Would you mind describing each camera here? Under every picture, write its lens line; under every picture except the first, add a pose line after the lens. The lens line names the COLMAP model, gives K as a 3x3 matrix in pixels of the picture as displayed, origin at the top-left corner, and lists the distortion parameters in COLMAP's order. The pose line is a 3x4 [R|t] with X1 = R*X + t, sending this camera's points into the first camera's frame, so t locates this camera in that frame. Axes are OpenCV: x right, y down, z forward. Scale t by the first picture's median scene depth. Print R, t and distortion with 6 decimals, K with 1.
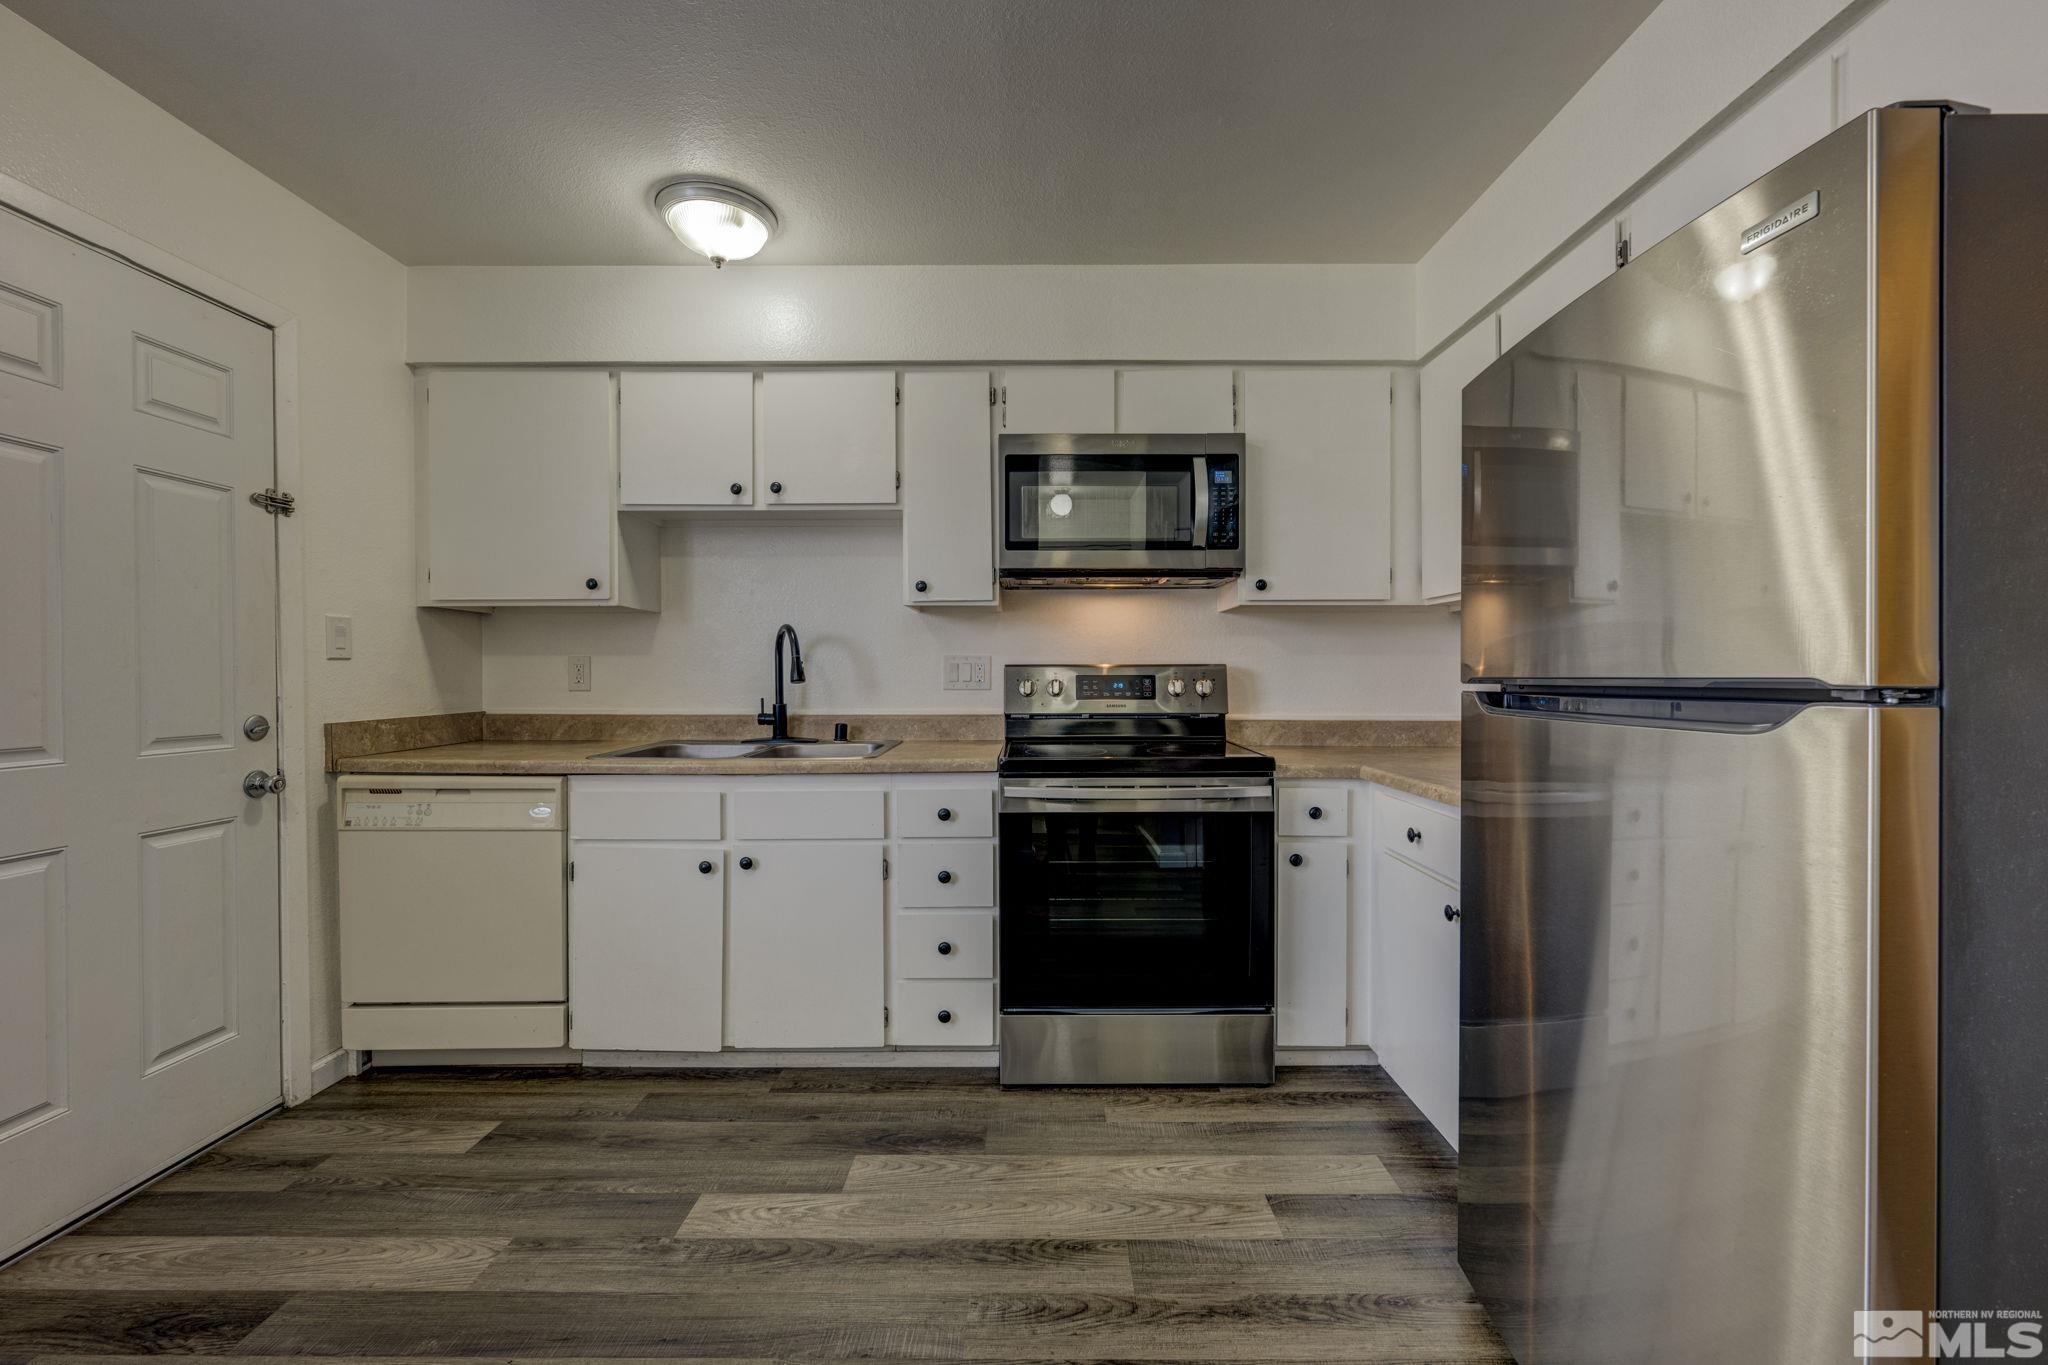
lens RADIAL K [[823.0, 0, 1028.3], [0, 823.0, 682.6], [0, 0, 1]] dist [-0.002418, 0.000027]
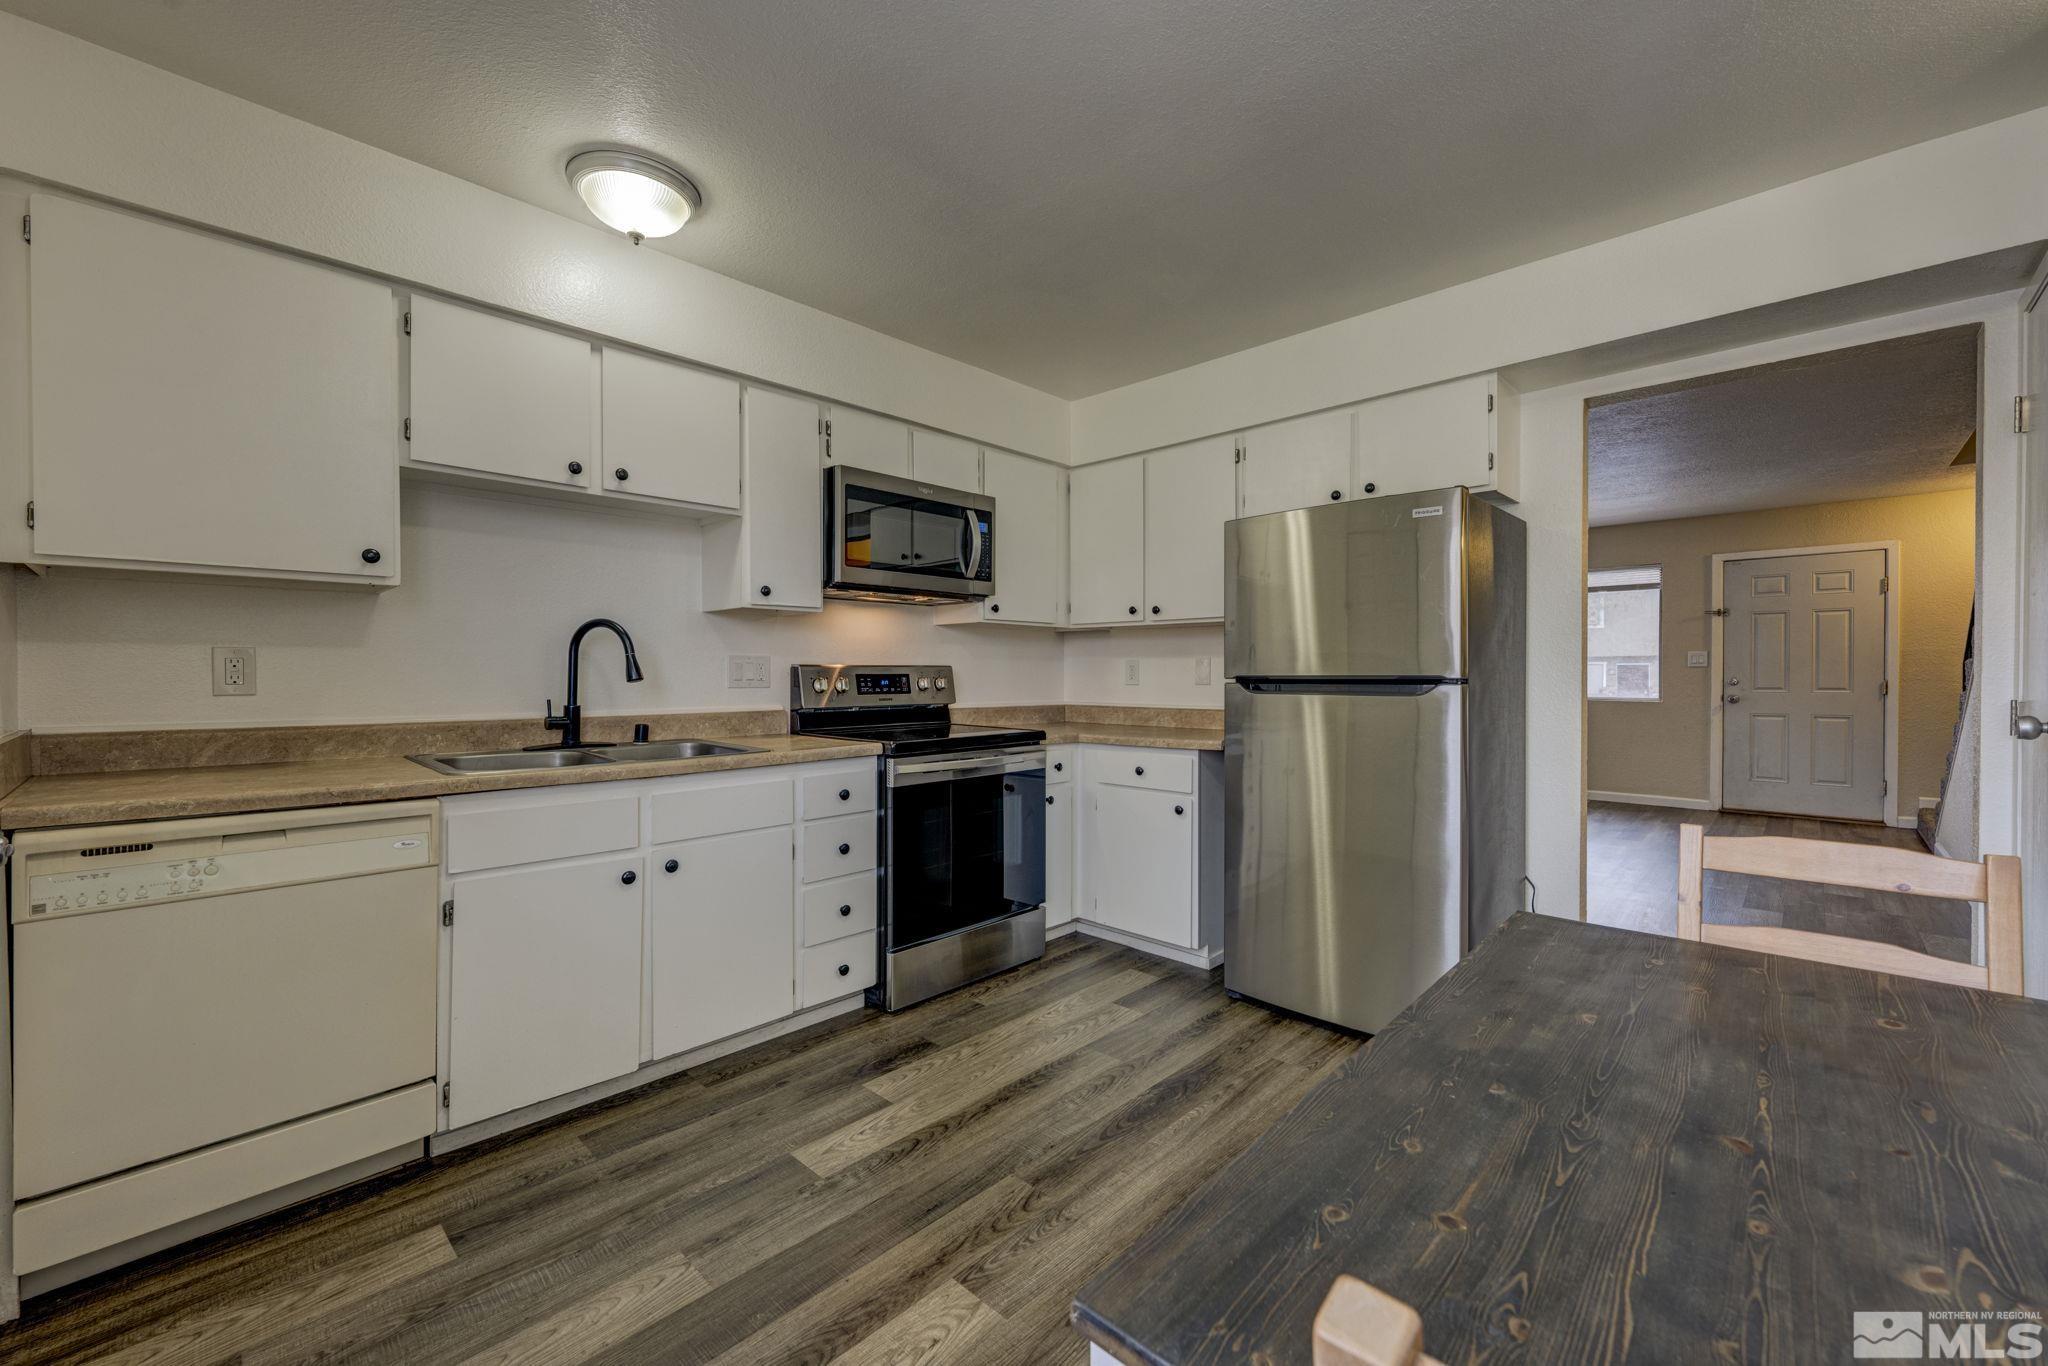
lens RADIAL K [[823.0, 0, 1019.8], [0, 823.0, 682.5], [0, 0, 1]] dist [-0.002418, 0.000027]
pose [[0.691494, -0.006268, 0.722355, -0.755902], [0.006524, 0.999976, 0.002431, 0.002031], [-0.722353, 0.003032, 0.691518, 0.024834]]
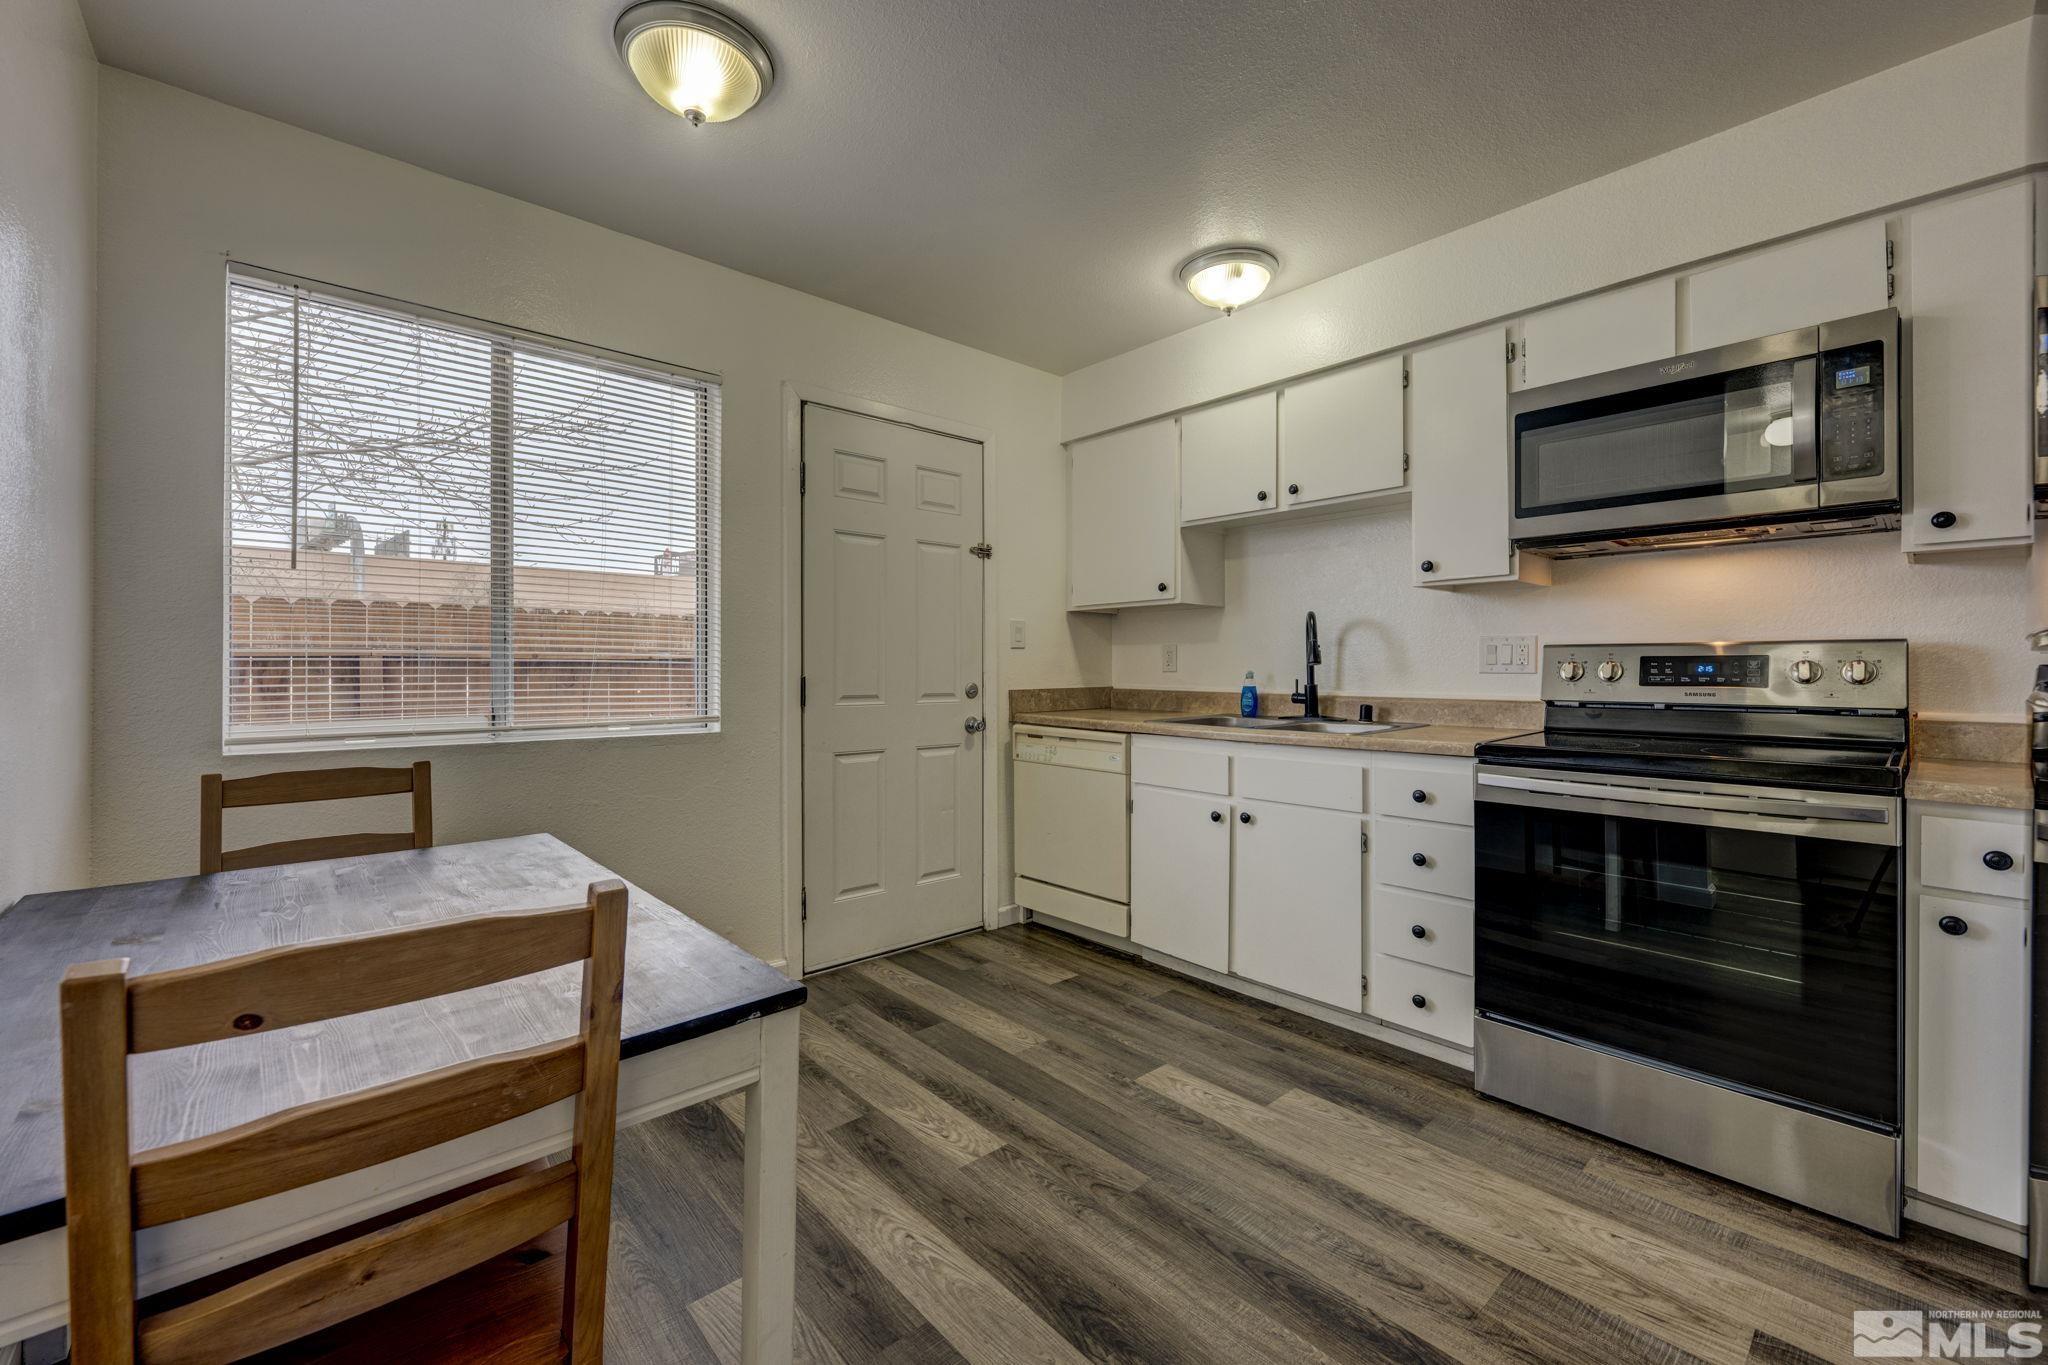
lens RADIAL K [[823.0, 0, 1018.9], [0, 823.0, 664.6], [0, 0, 1]] dist [-0.002418, 0.000027]
pose [[0.666843, 0.000339, -0.745198, 0.310137], [-0.008408, 0.999940, -0.007069, 0.013003], [0.745151, 0.010980, 0.666805, -0.018910]]
